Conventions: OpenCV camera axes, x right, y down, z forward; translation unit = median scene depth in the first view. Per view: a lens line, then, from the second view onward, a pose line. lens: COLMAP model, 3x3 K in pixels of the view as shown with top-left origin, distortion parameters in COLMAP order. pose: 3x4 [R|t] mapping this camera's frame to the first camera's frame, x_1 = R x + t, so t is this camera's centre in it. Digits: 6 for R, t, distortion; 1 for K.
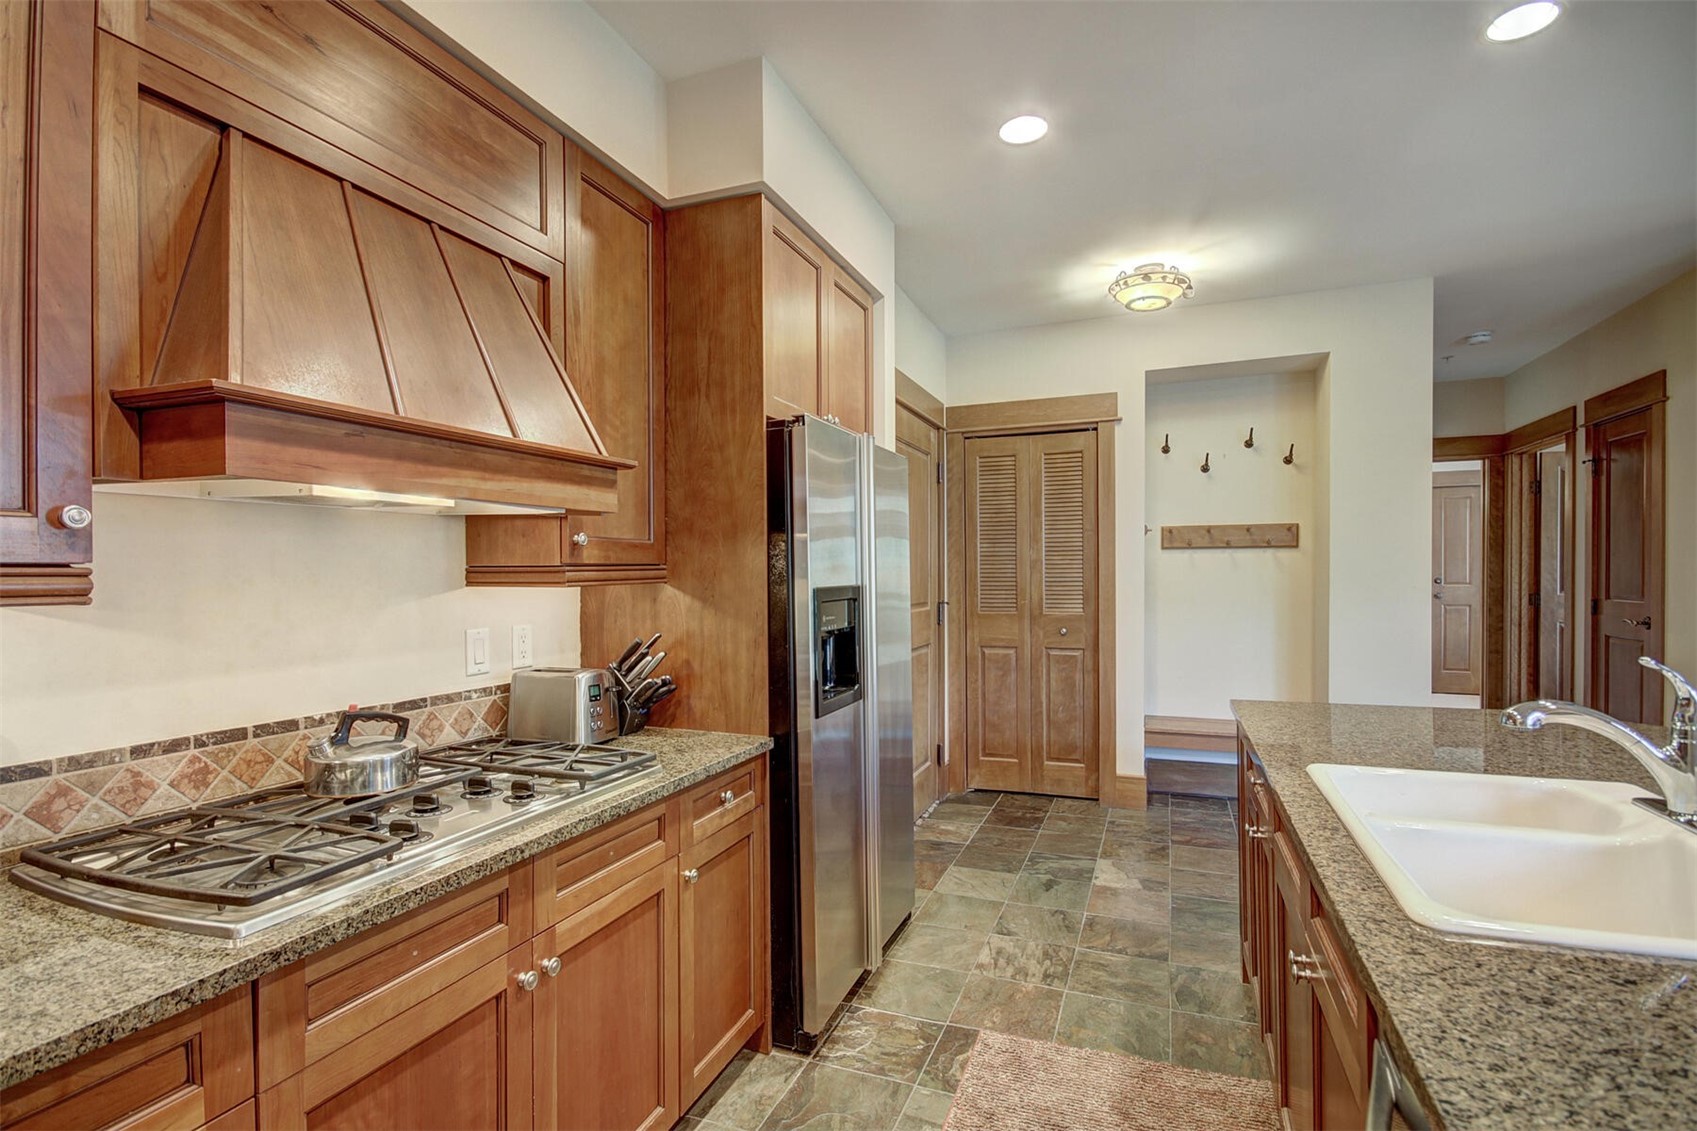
lens RADIAL K [[803.5, 0, 845.0], [0, 803.5, 577.5], [0, 0, 1]] dist [-0.001151, -0.002636]
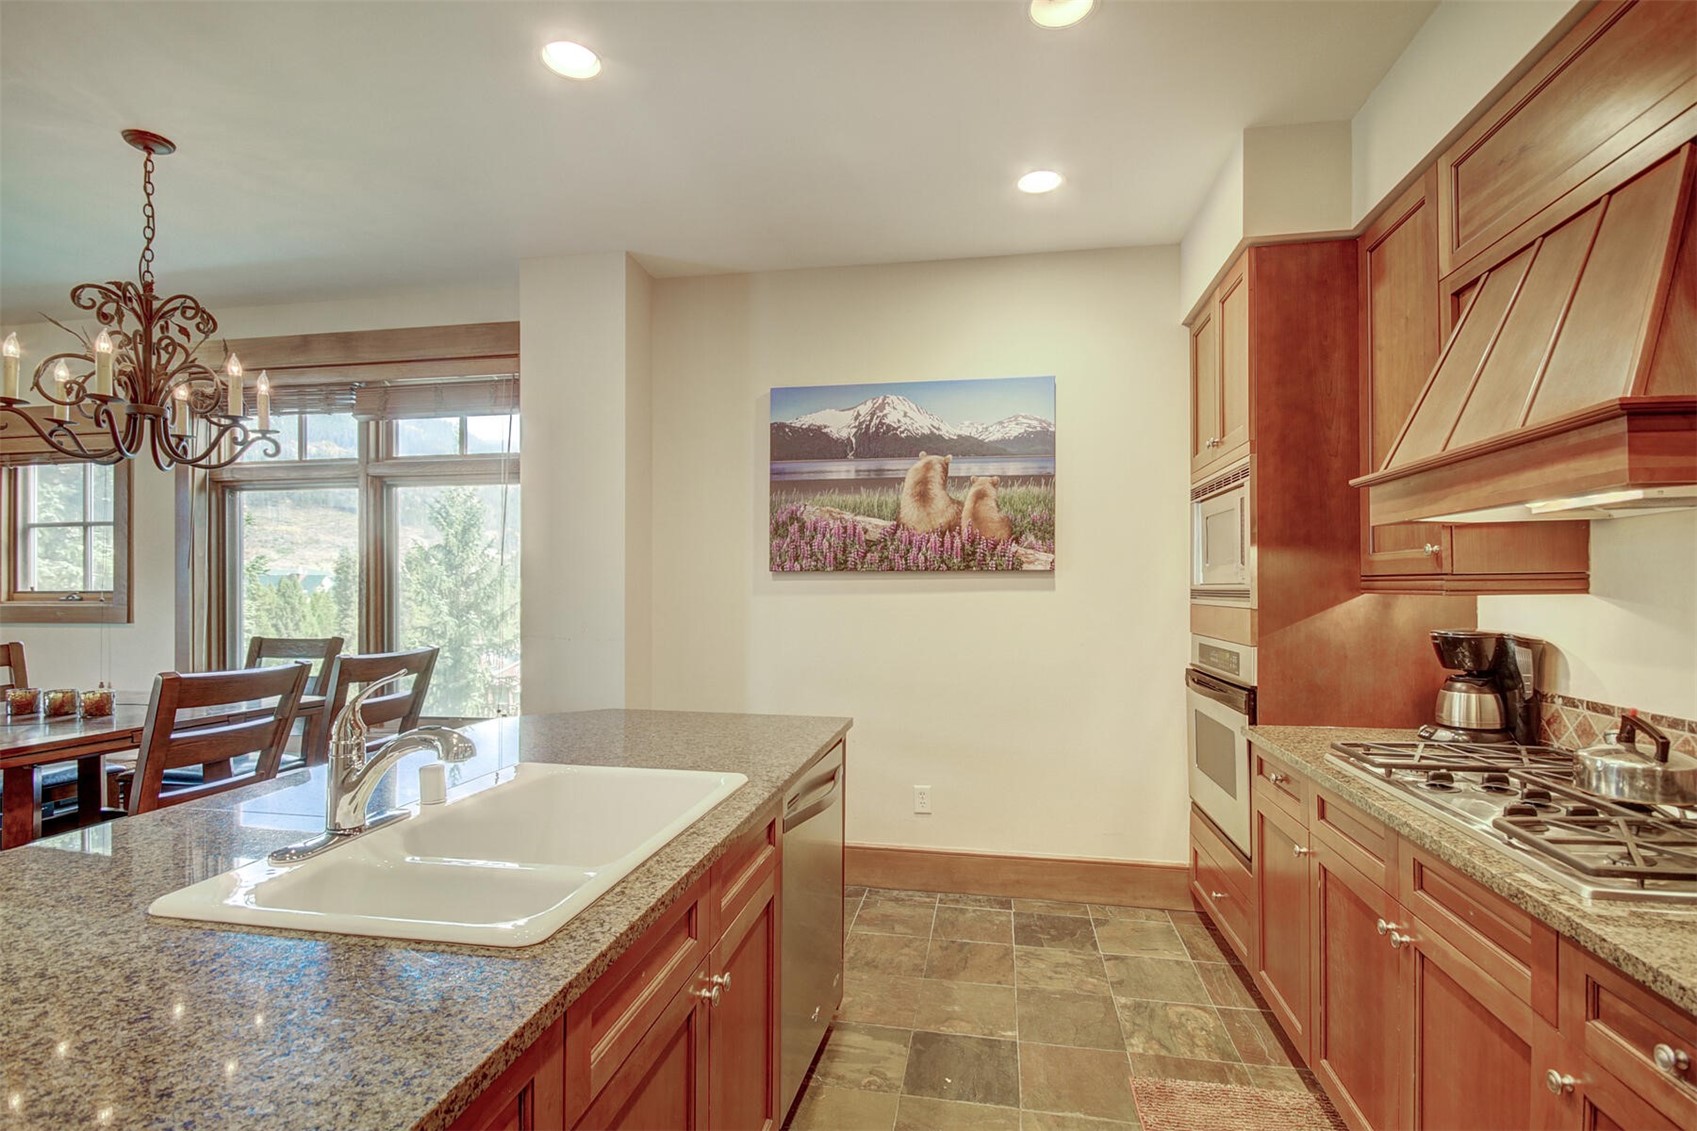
lens RADIAL K [[803.5, 0, 875.9], [0, 803.5, 577.9], [0, 0, 1]] dist [-0.001151, -0.002636]
pose [[-0.972843, 0.009728, -0.231260, 0.352372], [0.011770, 0.999903, -0.007452, -0.003661], [0.231165, -0.009971, -0.972863, 1.181306]]
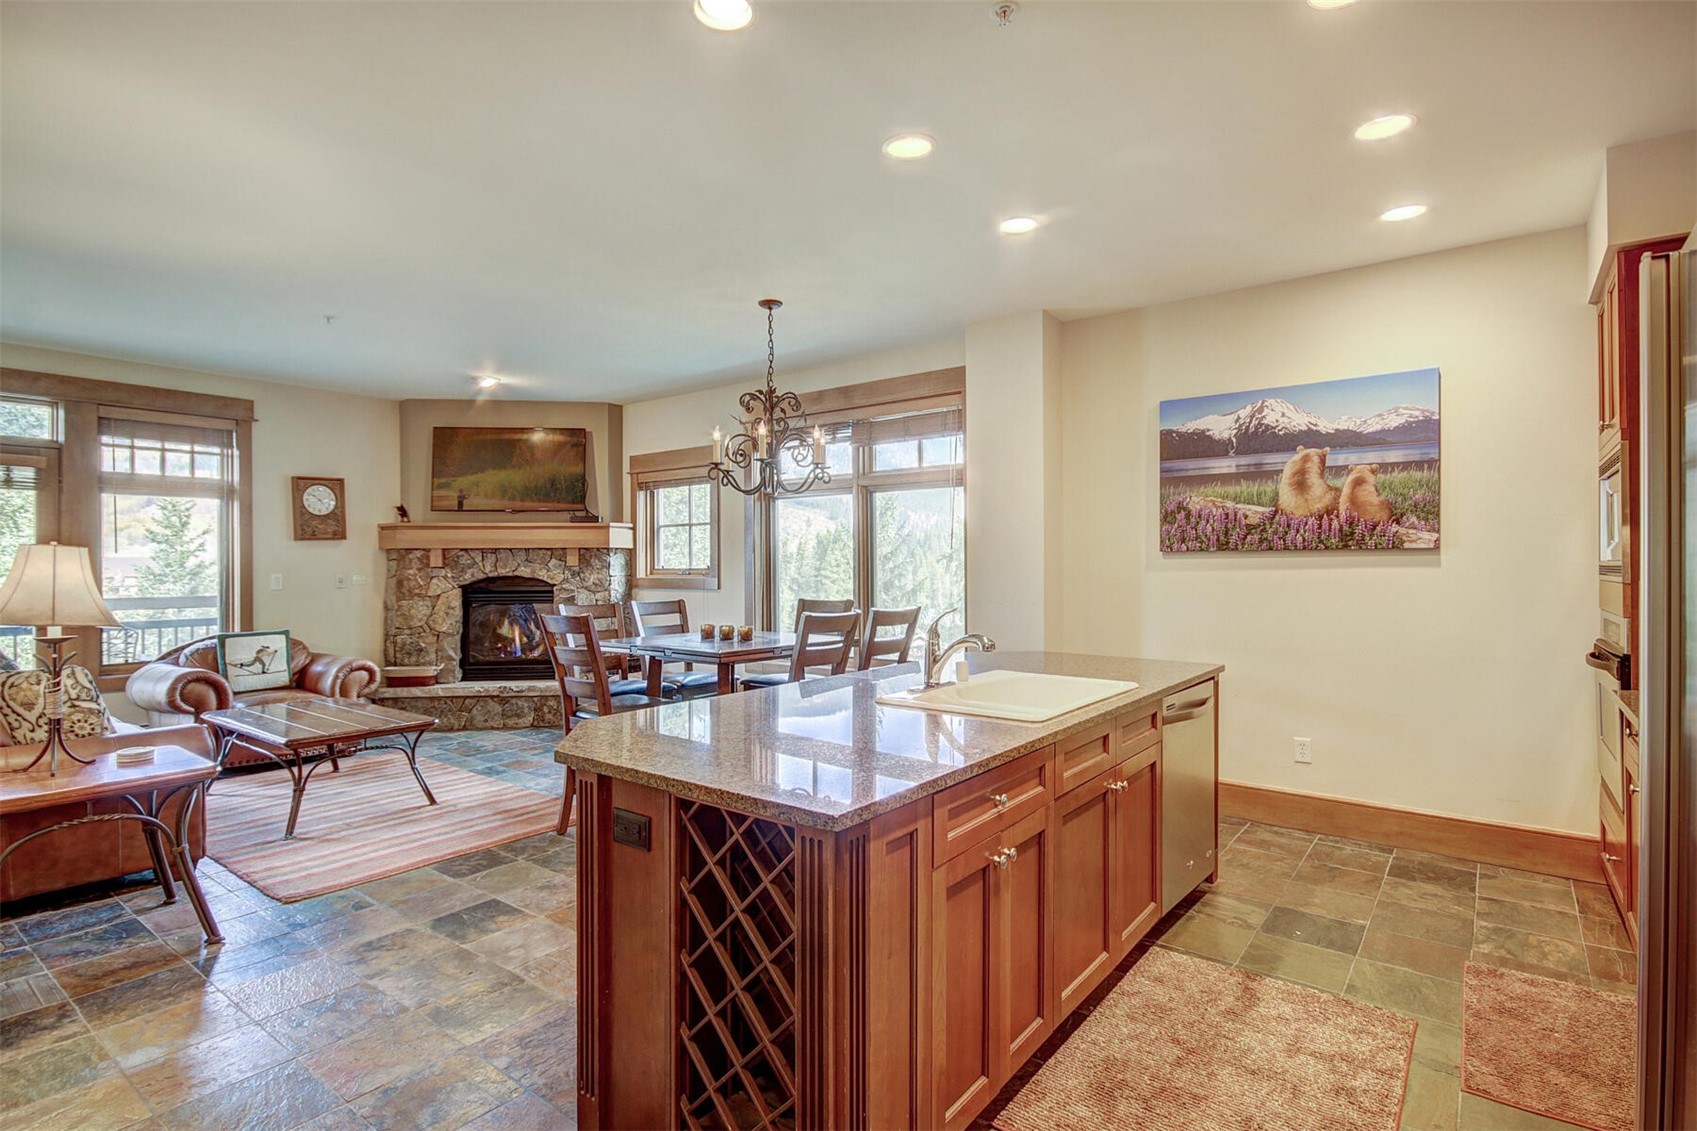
lens RADIAL K [[873.4, 0, 831.6], [0, 873.4, 560.6], [0, 0, 1]] dist [0.003672, -0.000769]
pose [[-0.963184, 0.015633, 0.268388, 0.385782], [0.014121, 0.999872, -0.007564, -0.004221], [-0.268472, -0.003496, -0.963281, 1.806448]]
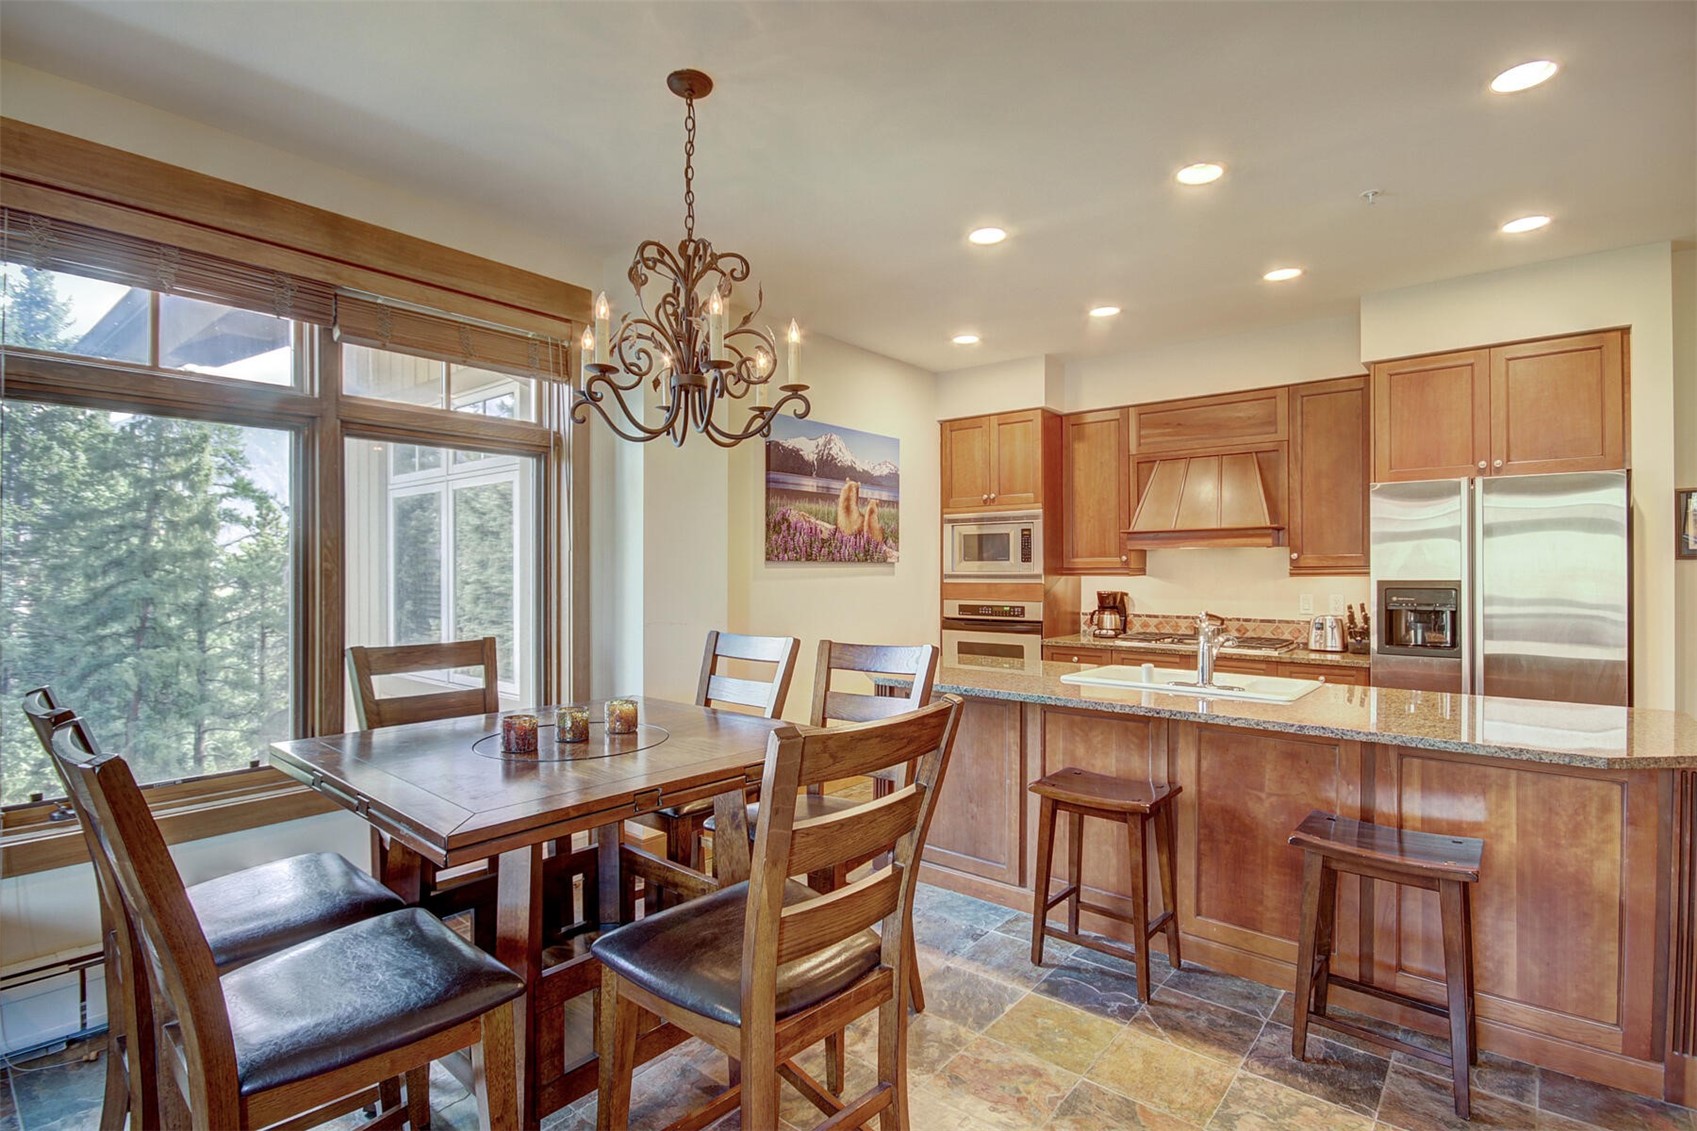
lens RADIAL K [[803.5, 0, 875.3], [0, 803.5, 566.9], [0, 0, 1]] dist [-0.001151, -0.002636]
pose [[-0.277436, 0.012115, -0.960668, 1.926750], [-0.001541, 0.999914, 0.013055, -0.040385], [0.960743, 0.005102, -0.277394, 0.417494]]
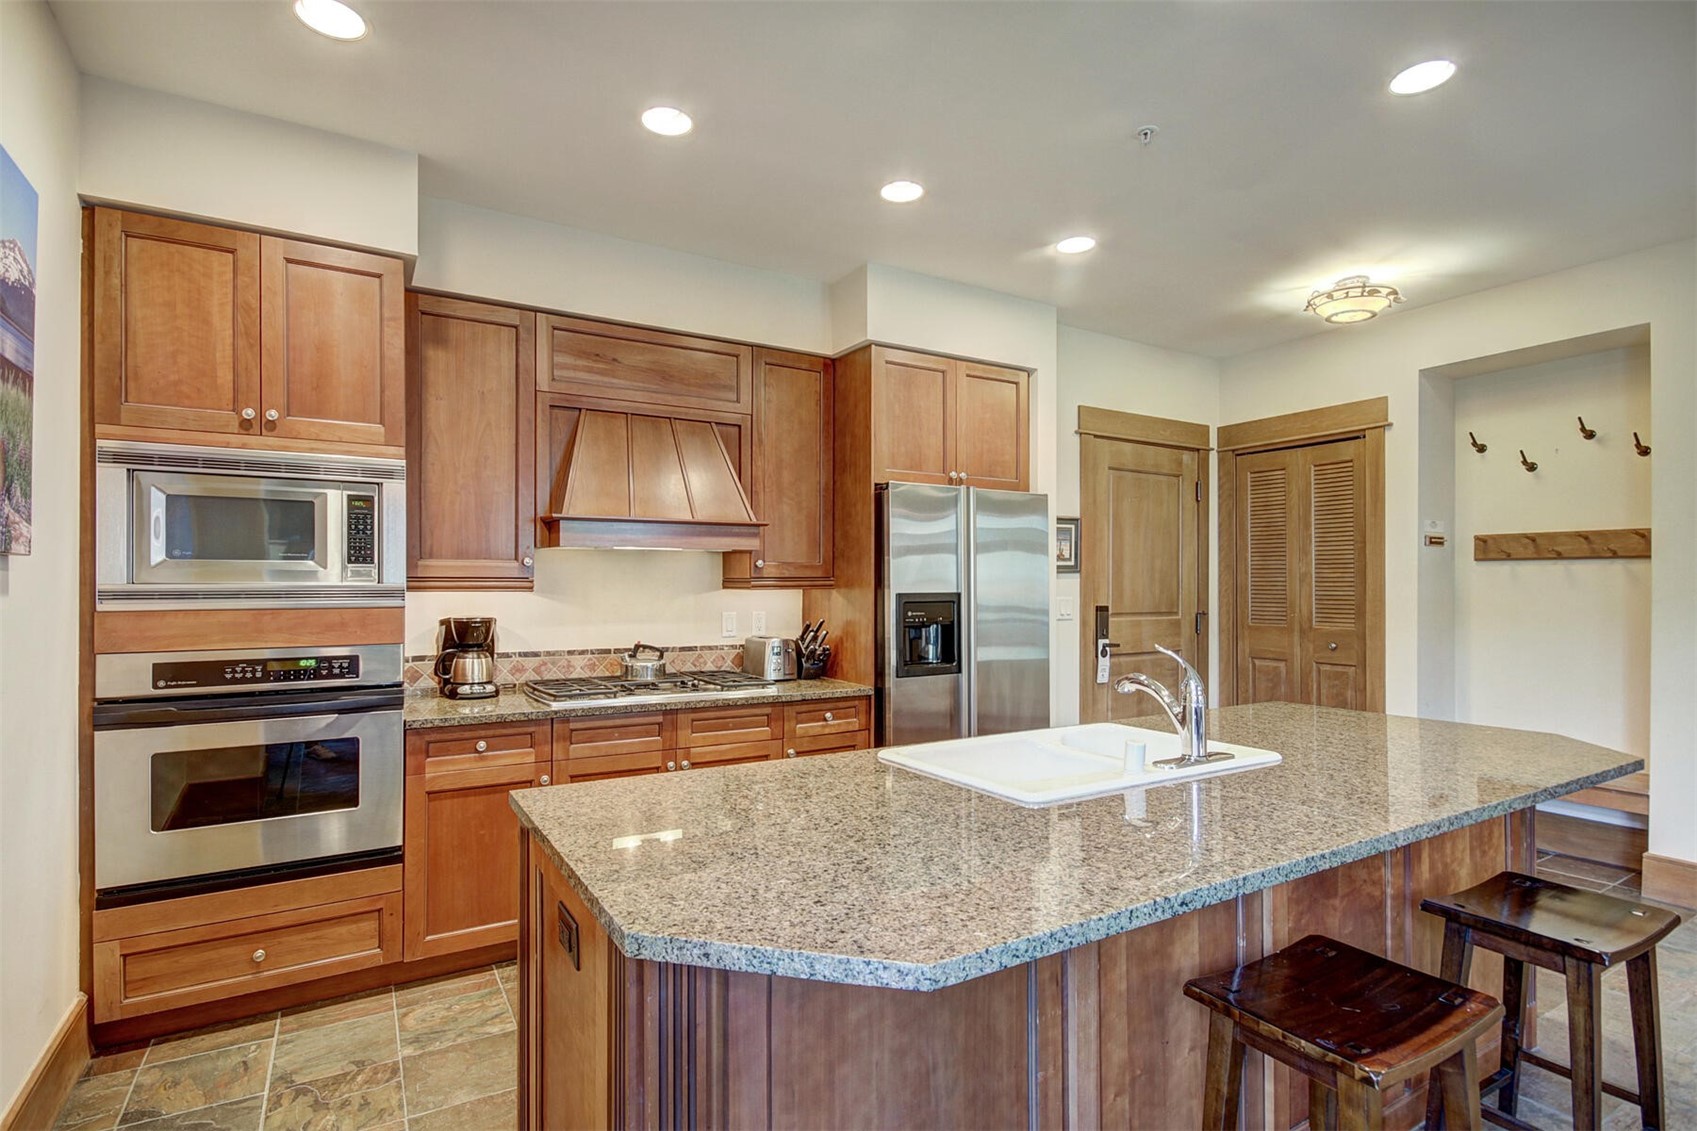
lens RADIAL K [[803.5, 0, 818.4], [0, 803.5, 576.3], [0, 0, 1]] dist [-0.001151, -0.002636]
pose [[0.790120, 0.003705, -0.612941, 0.768706], [-0.011790, 0.999889, -0.009154, -0.003480], [0.612839, 0.014459, 0.790076, -0.306253]]
